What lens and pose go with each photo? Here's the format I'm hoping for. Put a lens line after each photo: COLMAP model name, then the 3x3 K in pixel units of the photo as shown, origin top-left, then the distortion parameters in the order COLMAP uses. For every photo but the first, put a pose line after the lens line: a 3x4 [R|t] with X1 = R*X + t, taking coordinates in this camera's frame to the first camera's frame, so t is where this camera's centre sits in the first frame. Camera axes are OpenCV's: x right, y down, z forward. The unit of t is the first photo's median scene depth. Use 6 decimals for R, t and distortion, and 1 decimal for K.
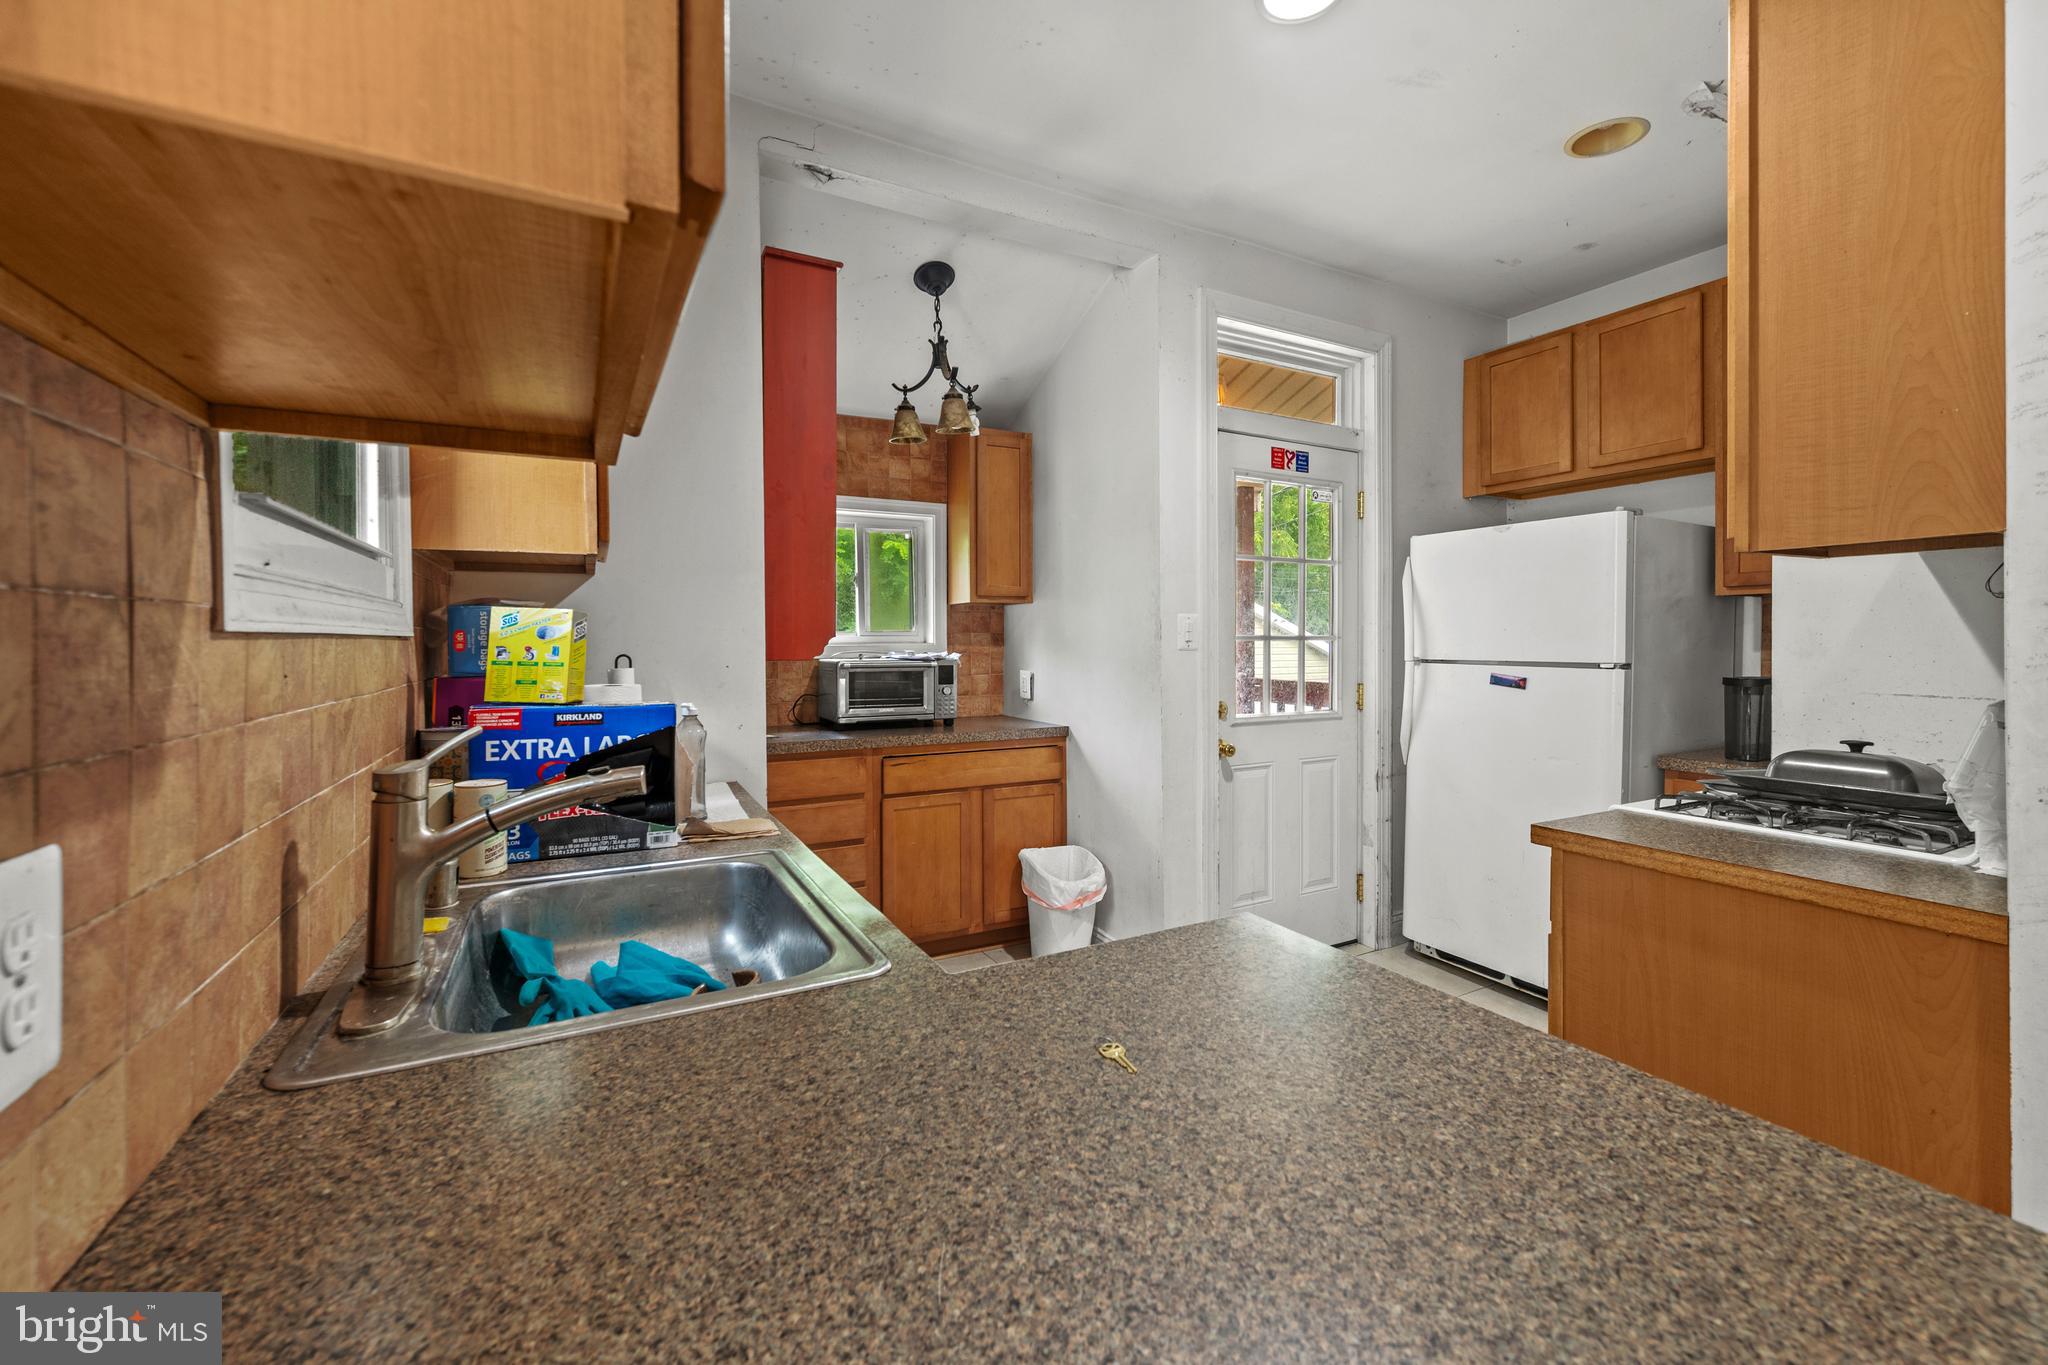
lens RADIAL K [[813.2, 0, 1053.6], [0, 813.2, 647.8], [0, 0, 1]] dist [0.001469, 0.000092]
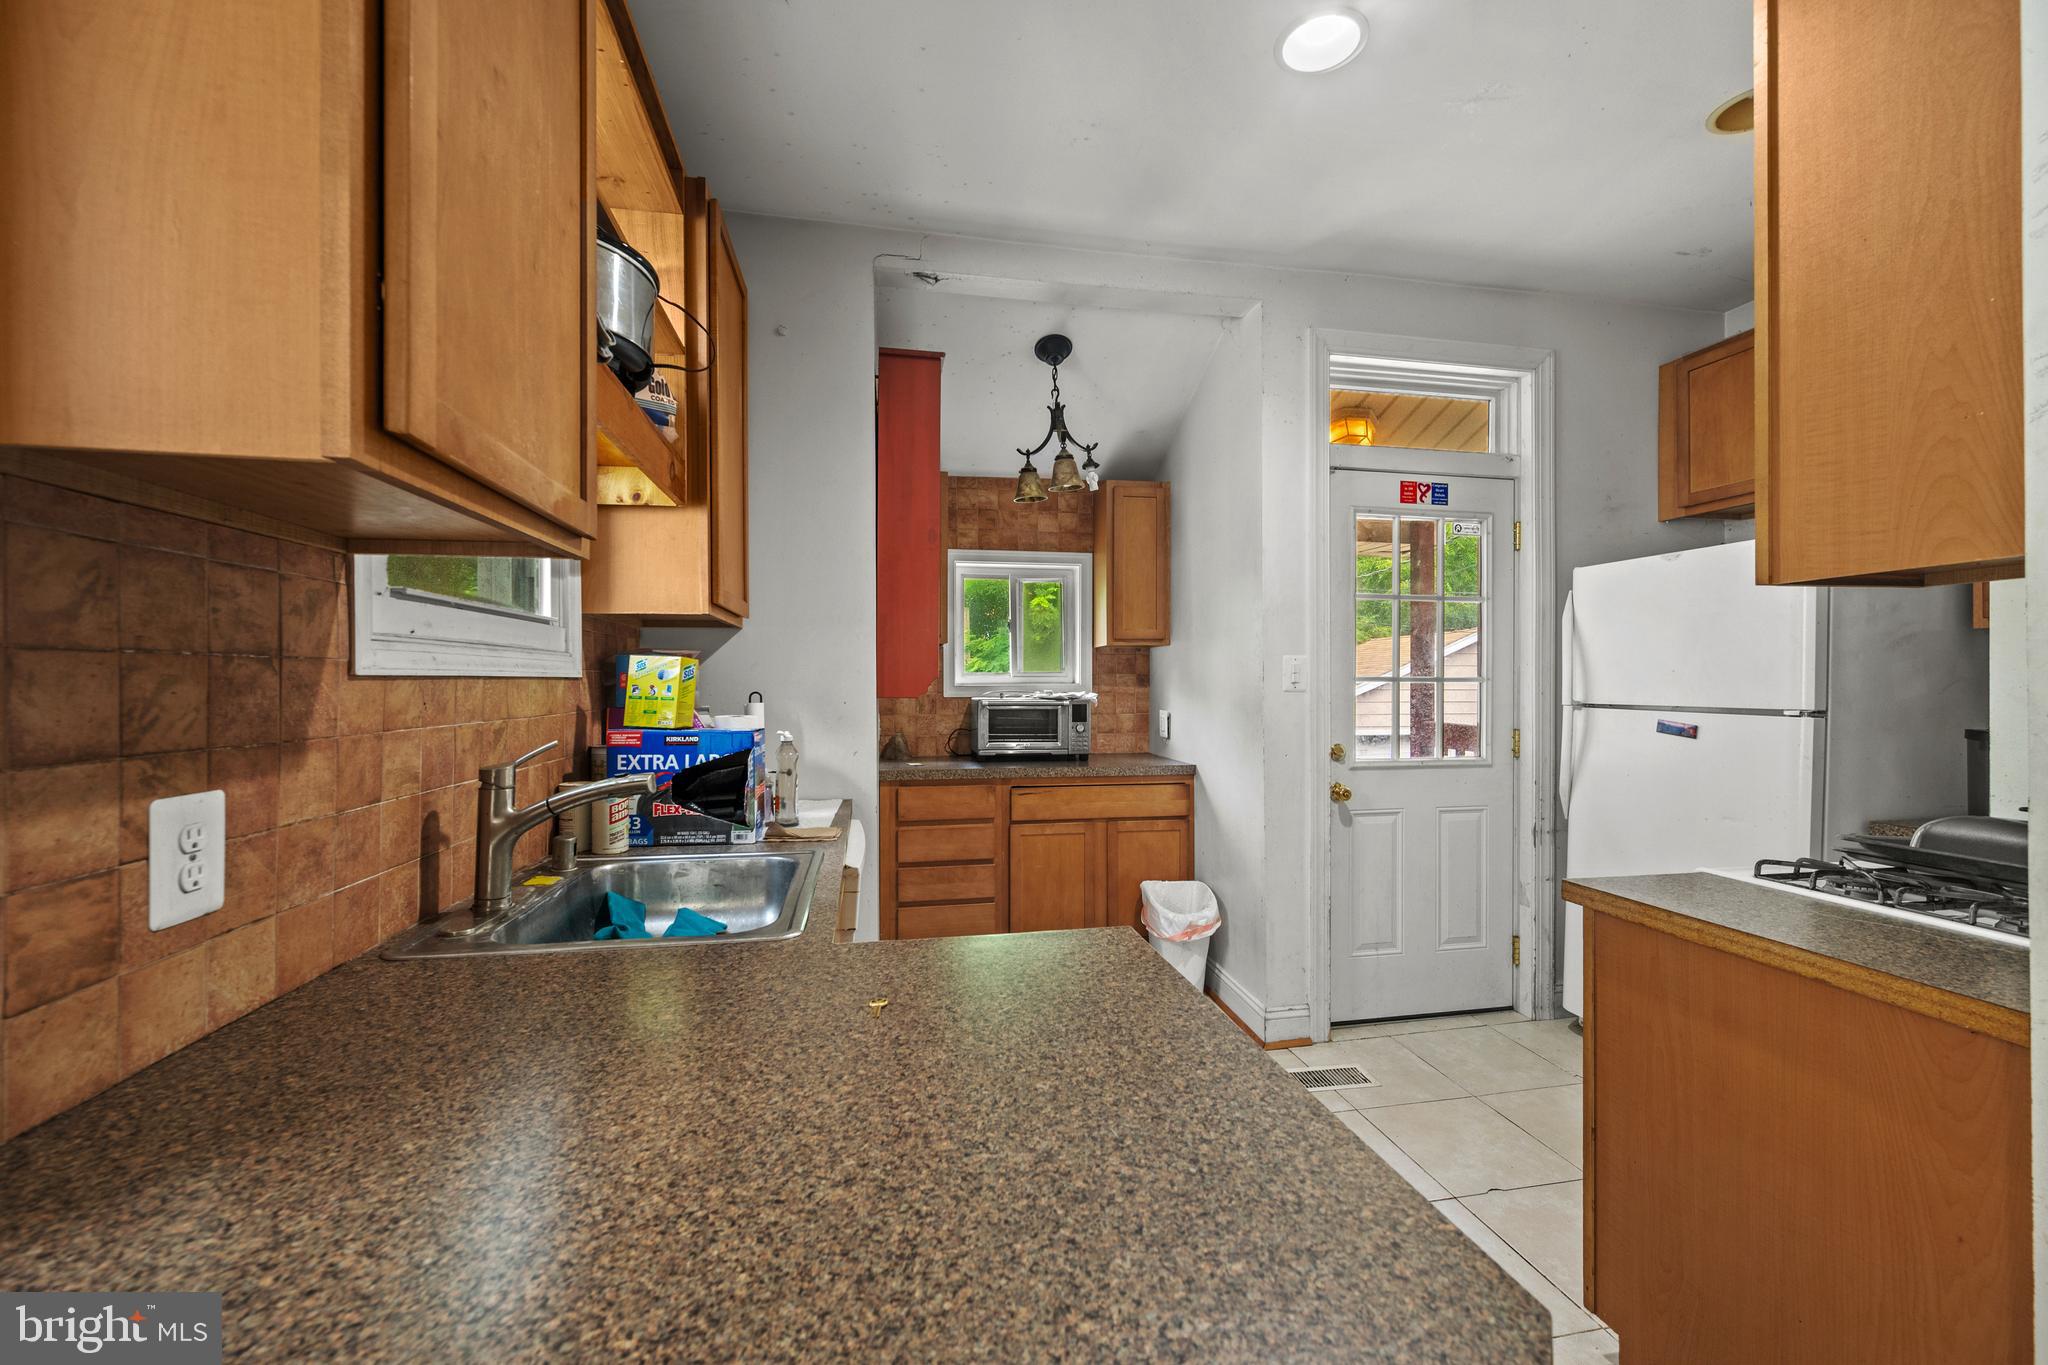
lens RADIAL K [[813.2, 0, 1068.3], [0, 813.2, 682.5], [0, 0, 1]] dist [0.001469, 0.000092]
pose [[0.957682, 0.003001, -0.287813, 0.366728], [-0.005031, 0.999967, -0.006314, -0.001024], [0.287785, 0.007494, 0.957666, -0.072703]]
